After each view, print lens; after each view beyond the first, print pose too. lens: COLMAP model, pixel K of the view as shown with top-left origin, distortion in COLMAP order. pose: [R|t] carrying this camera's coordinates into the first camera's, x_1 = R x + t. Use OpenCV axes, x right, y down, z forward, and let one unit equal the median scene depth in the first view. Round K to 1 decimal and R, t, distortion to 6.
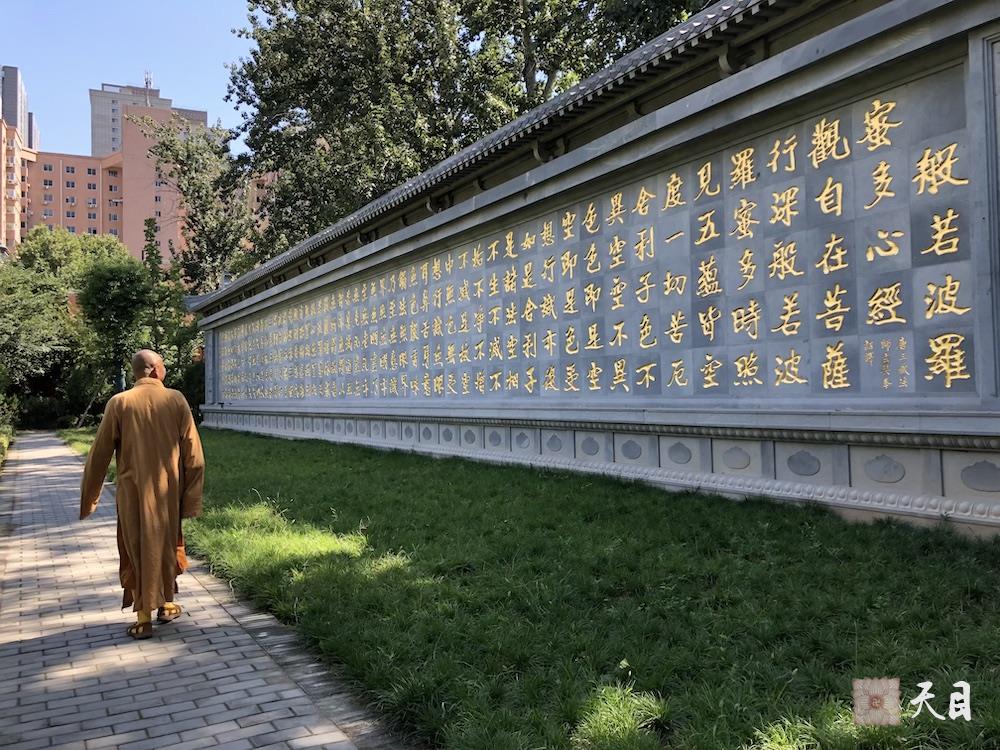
lens RADIAL K [[785.0, 0, 491.9], [0, 785.0, 365.6], [0, 0, 1]] dist [0.030710, -0.011419]
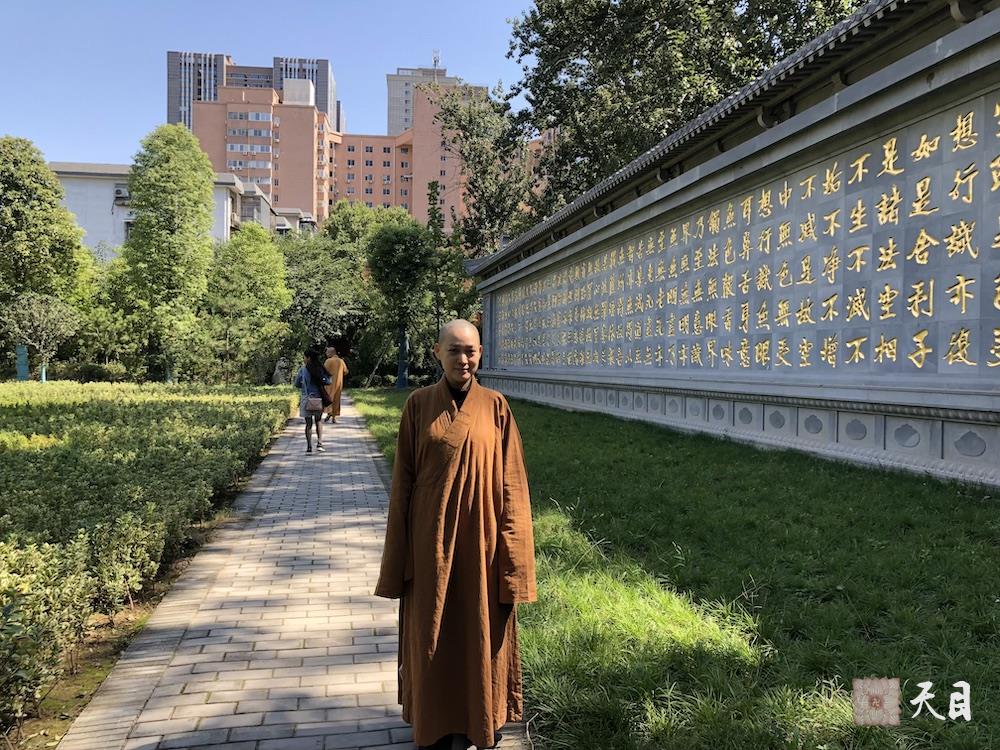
lens RADIAL K [[780.6, 0, 511.4], [0, 780.6, 371.6], [0, 0, 1]] dist [0.118856, -0.272959]
pose [[0.951748, 0.033619, -0.305033, -0.055625], [-0.020061, 0.998671, 0.047475, 0.008687], [0.306224, -0.039065, 0.951158, 0.150680]]
